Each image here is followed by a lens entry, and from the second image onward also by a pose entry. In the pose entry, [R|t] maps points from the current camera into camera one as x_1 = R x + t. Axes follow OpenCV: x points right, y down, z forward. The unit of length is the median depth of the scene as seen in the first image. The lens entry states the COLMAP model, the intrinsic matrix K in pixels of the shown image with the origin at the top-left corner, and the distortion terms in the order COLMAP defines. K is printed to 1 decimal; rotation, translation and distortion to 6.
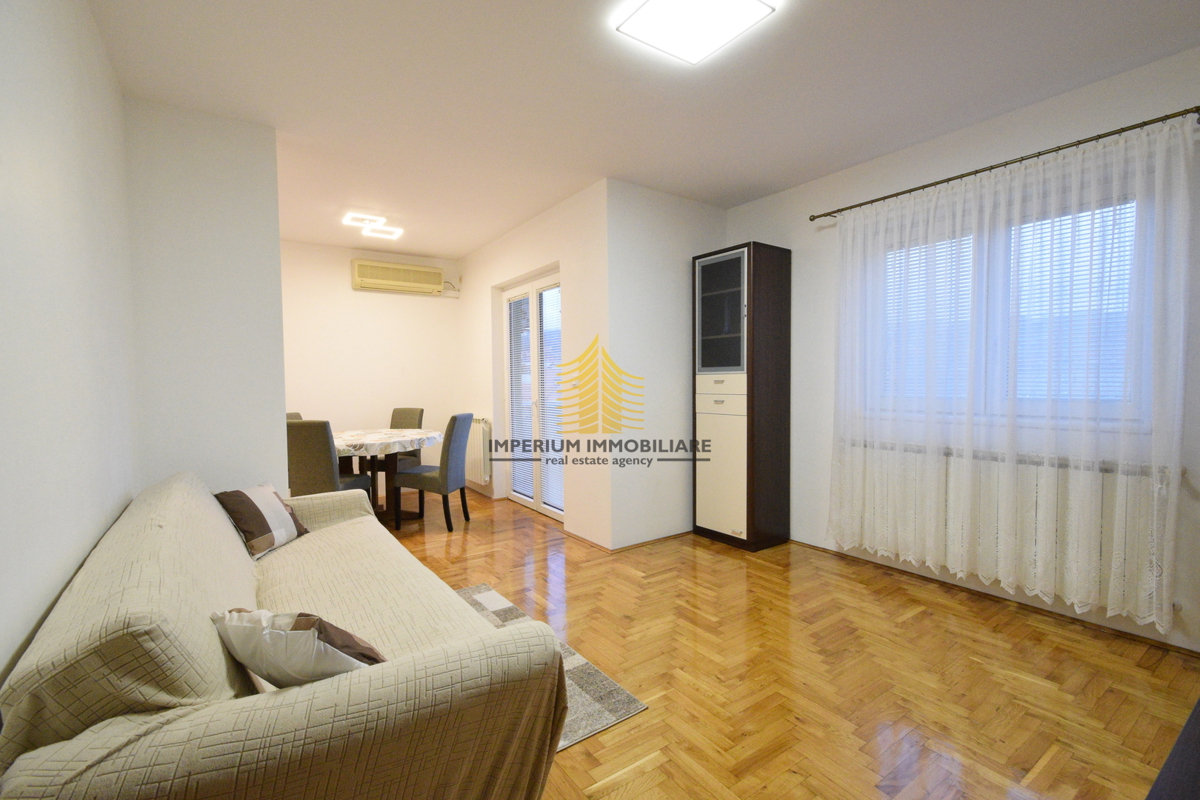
lens RADIAL K [[536.0, 0, 600.0], [0, 536.0, 400.0], [0, 0, 1]] dist [-0.000912, -0.000303]
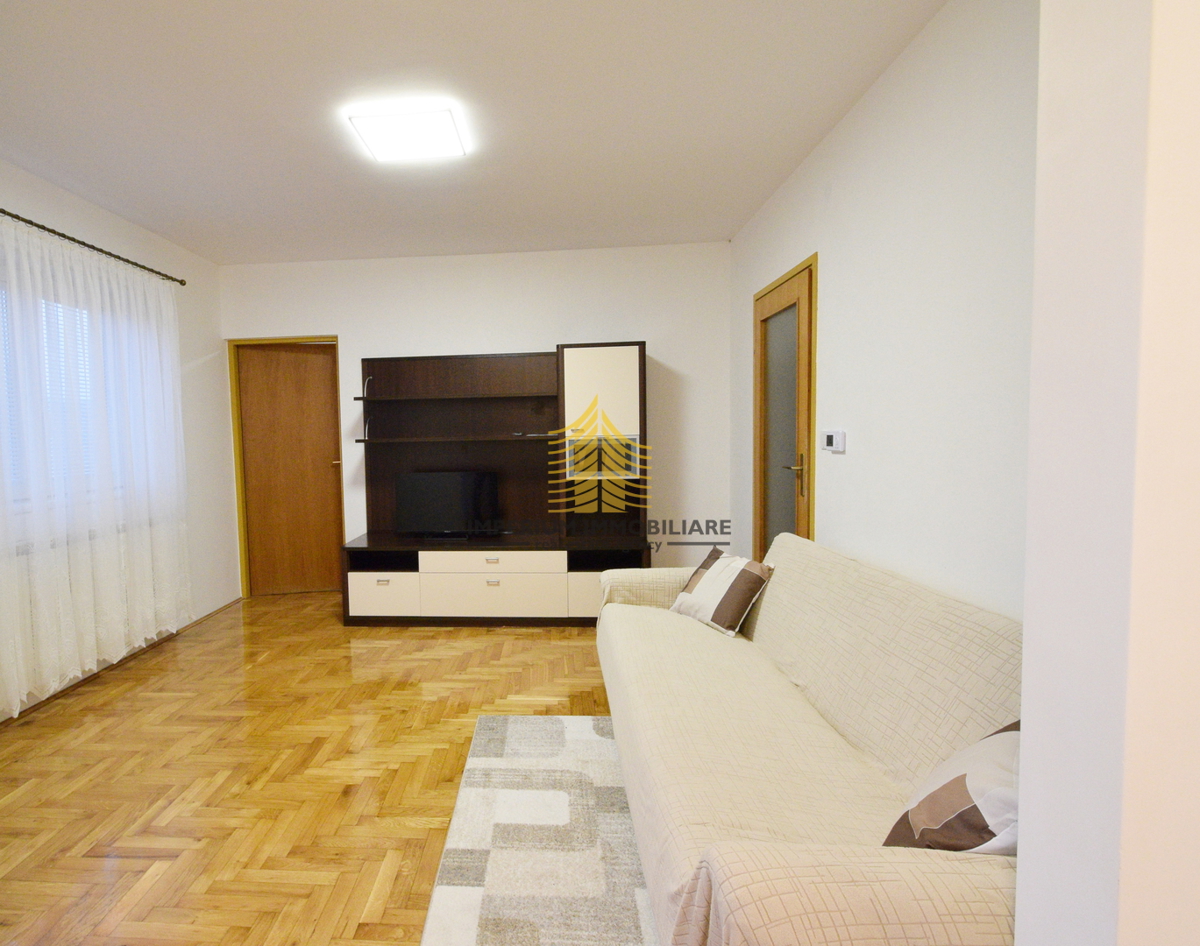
lens RADIAL K [[646.4, 0, 501.0], [0, 646.4, 474.1], [0, 0, 1]] dist [-0.000435, -0.000104]
pose [[-0.771234, -0.016909, 0.636327, -0.619799], [0.049653, 0.995003, 0.086621, -0.074226], [-0.634612, 0.098401, -0.766541, 1.430538]]
